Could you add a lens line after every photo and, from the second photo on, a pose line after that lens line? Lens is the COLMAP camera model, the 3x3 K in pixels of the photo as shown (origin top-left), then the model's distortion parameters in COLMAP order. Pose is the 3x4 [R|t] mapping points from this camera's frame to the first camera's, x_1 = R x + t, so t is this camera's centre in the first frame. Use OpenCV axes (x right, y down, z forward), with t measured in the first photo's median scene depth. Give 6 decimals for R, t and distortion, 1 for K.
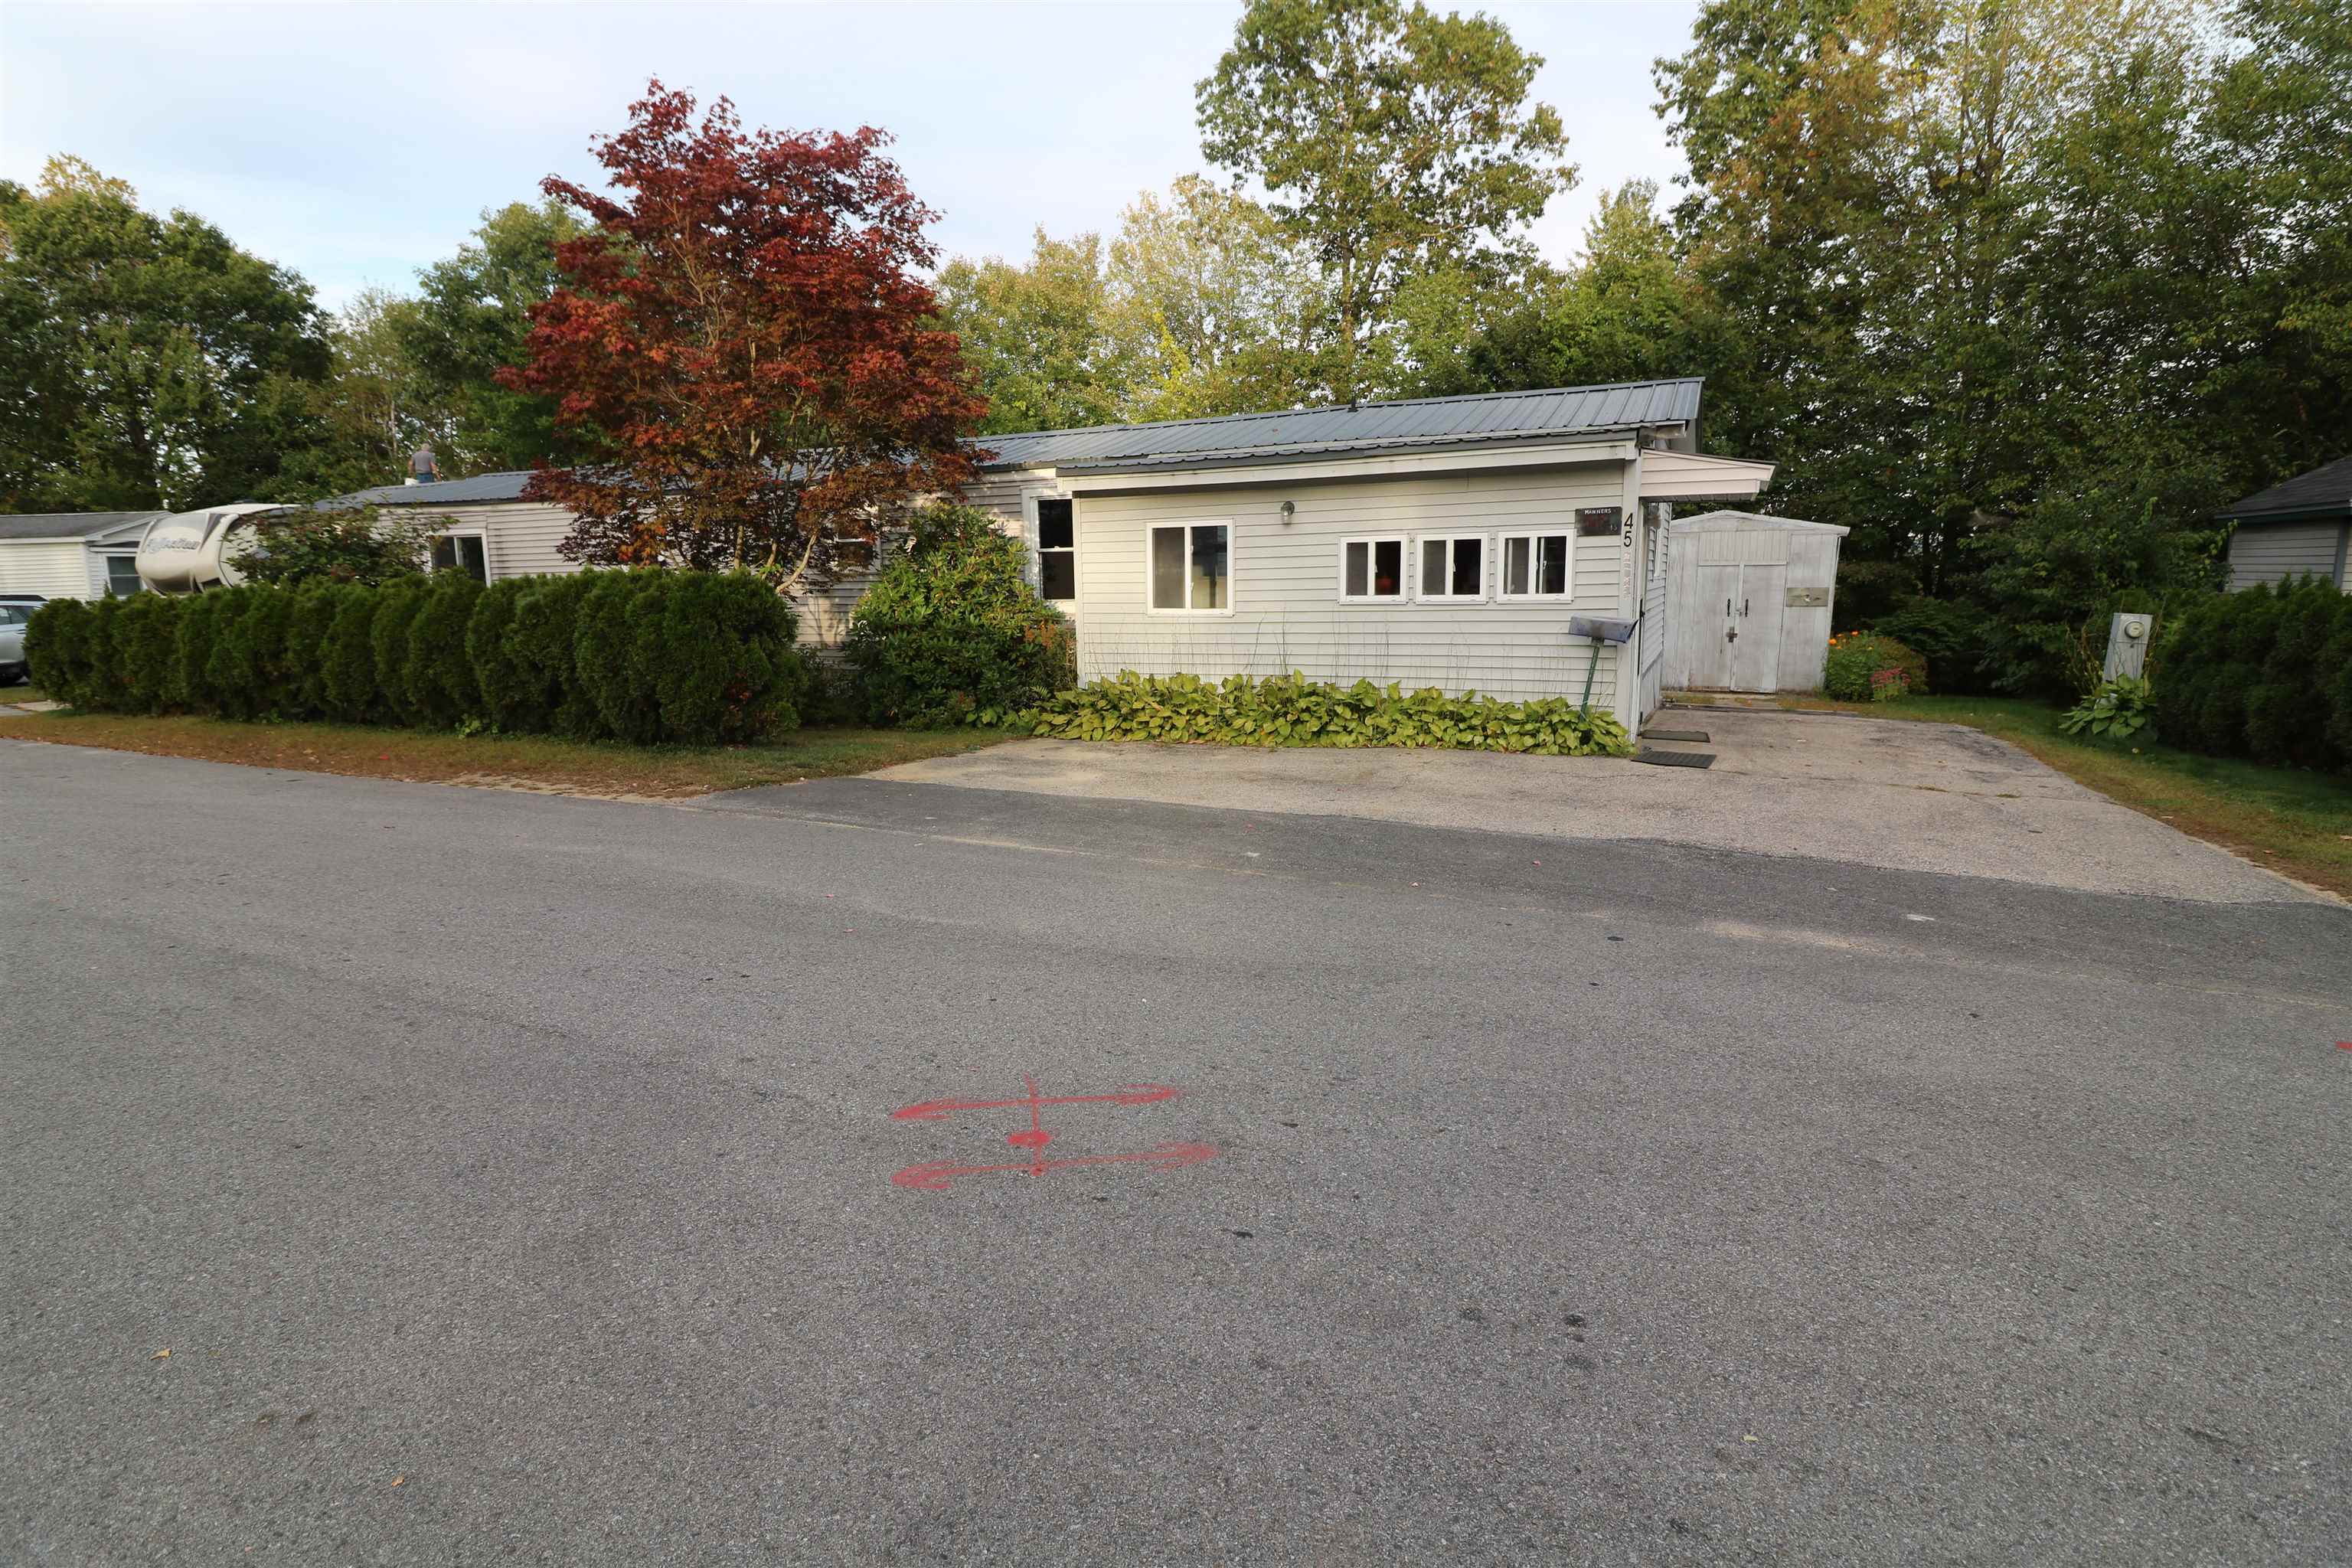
lens RADIAL K [[1091.5, 0, 1168.8], [0, 1091.5, 777.8], [0, 0, 1]] dist [-0.003095, -0.000307]
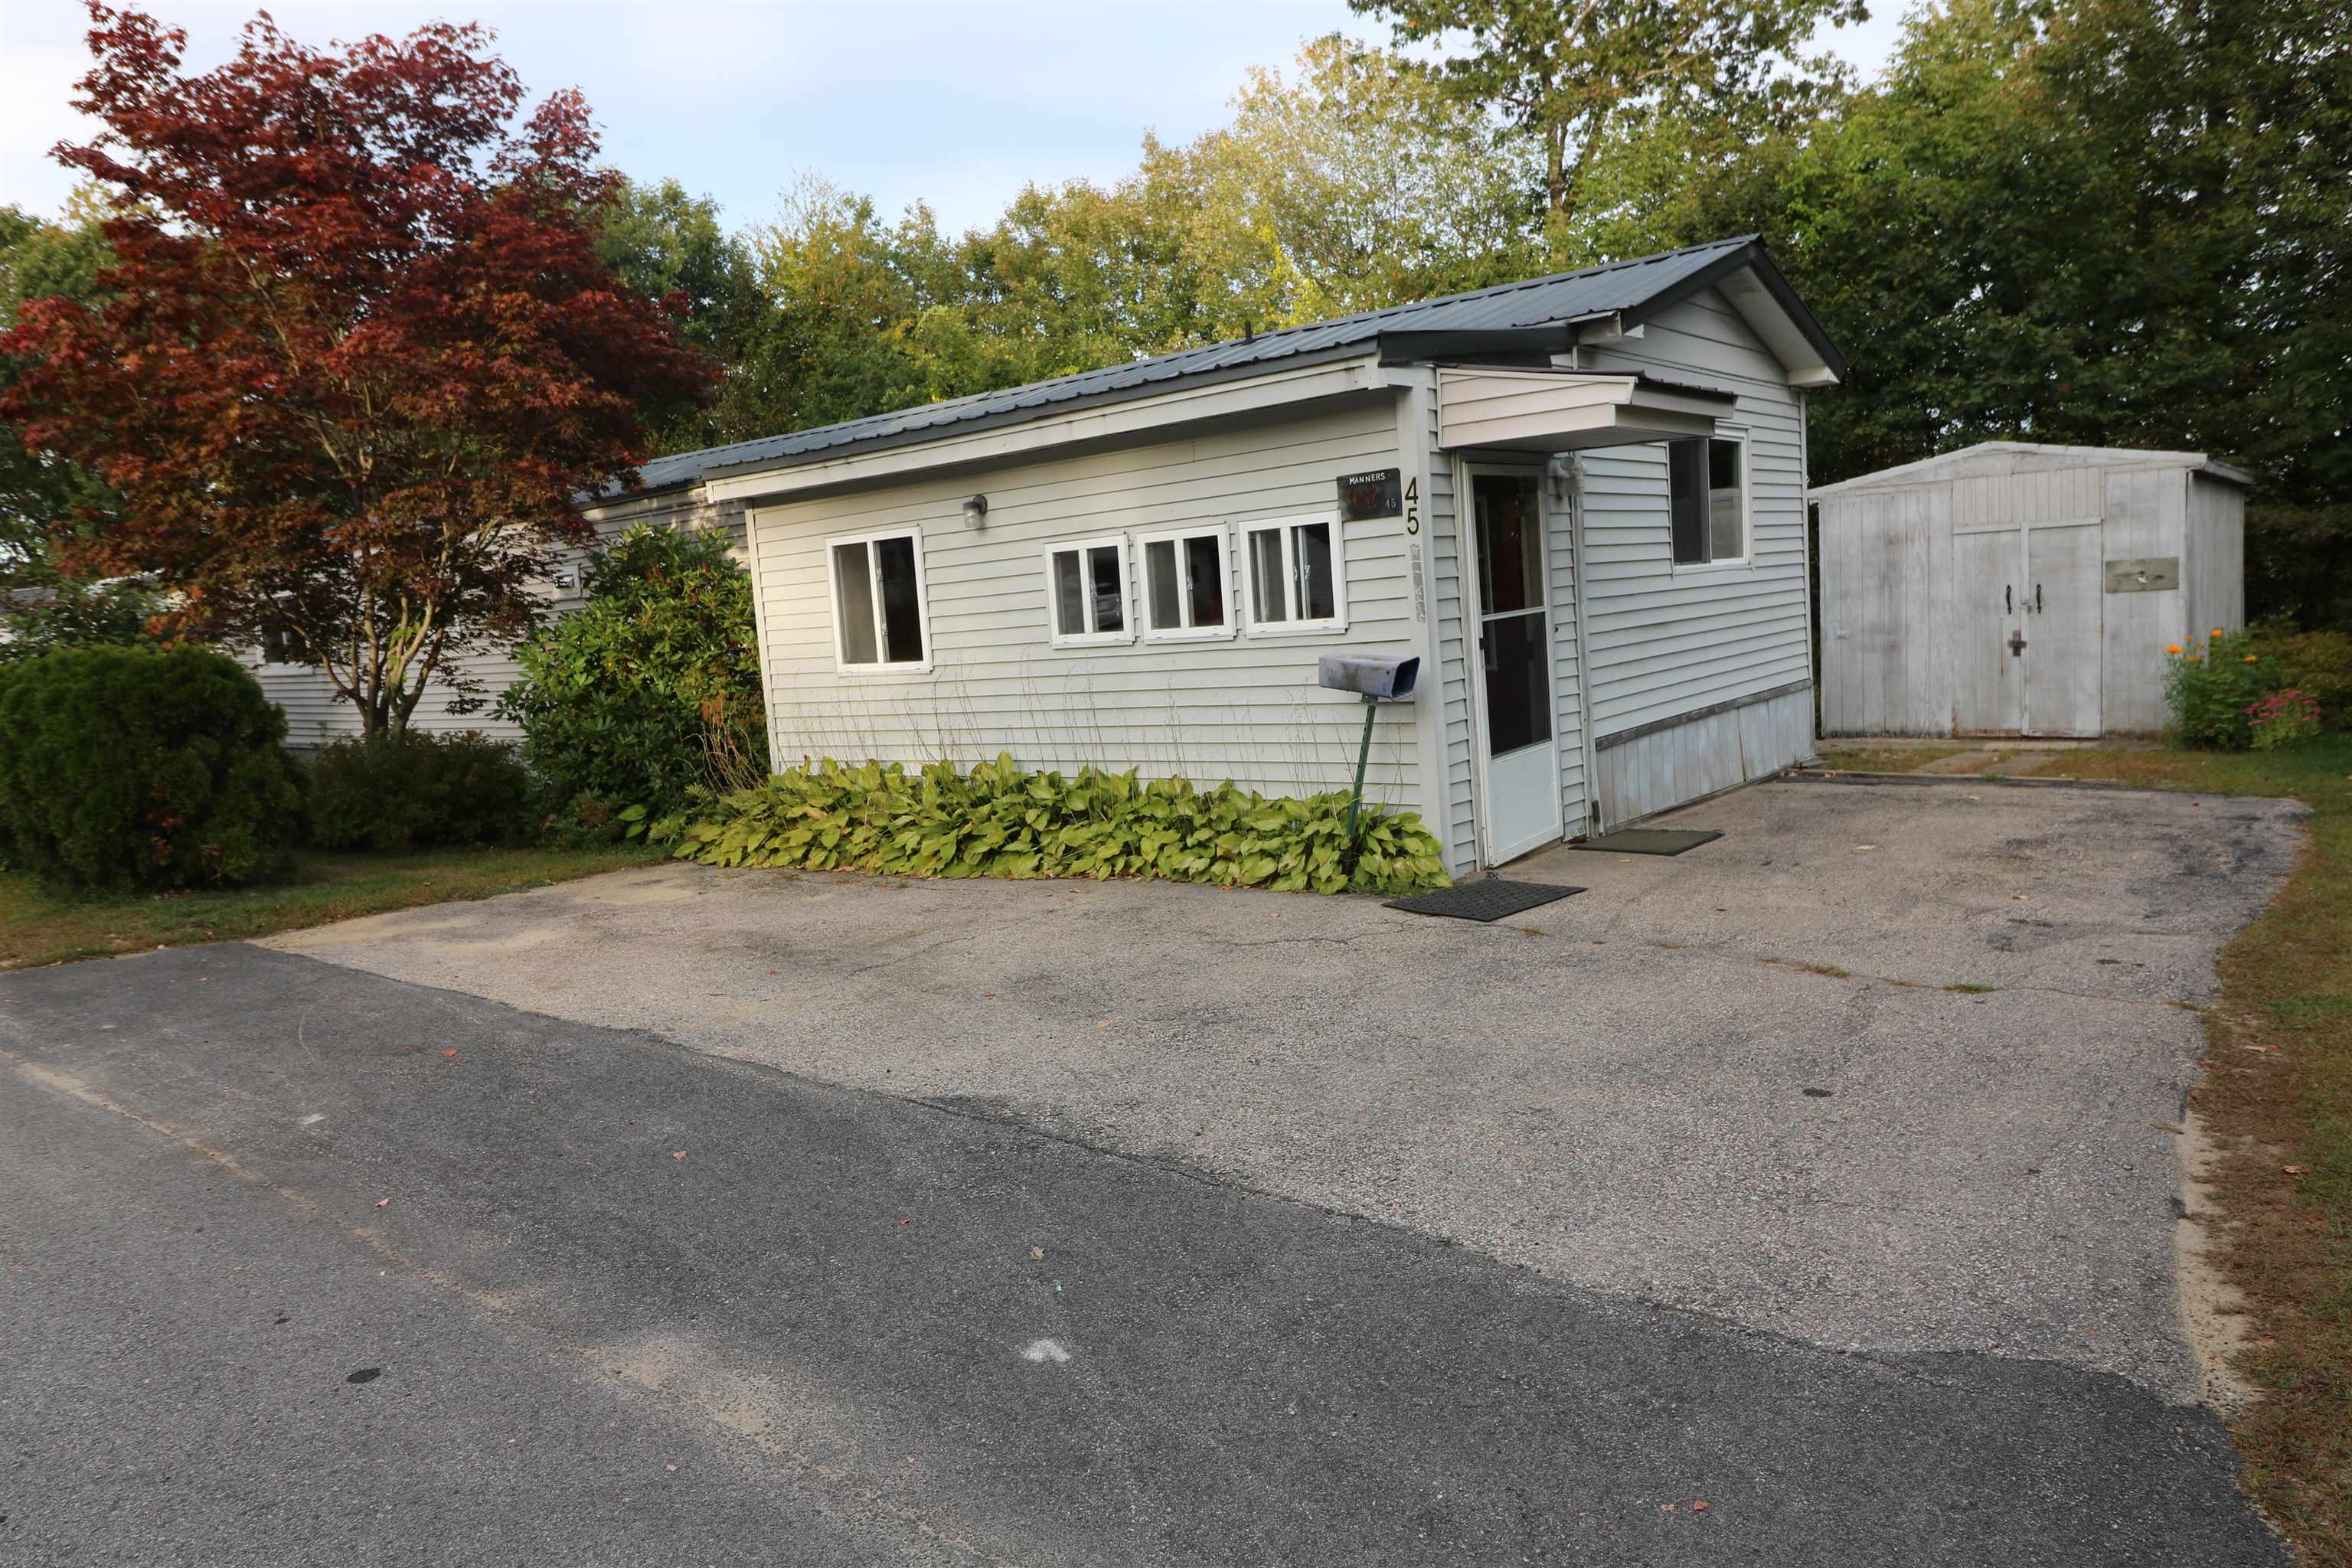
lens RADIAL K [[1461.2, 0, 1176.0], [0, 1461.2, 784.0], [0, 0, 1]] dist [0.004351, -0.002435]
pose [[0.975120, -0.028407, -0.219852, 0.409897], [0.017764, 0.998579, -0.050235, -0.035940], [0.220966, 0.045080, 0.974239, 0.187542]]
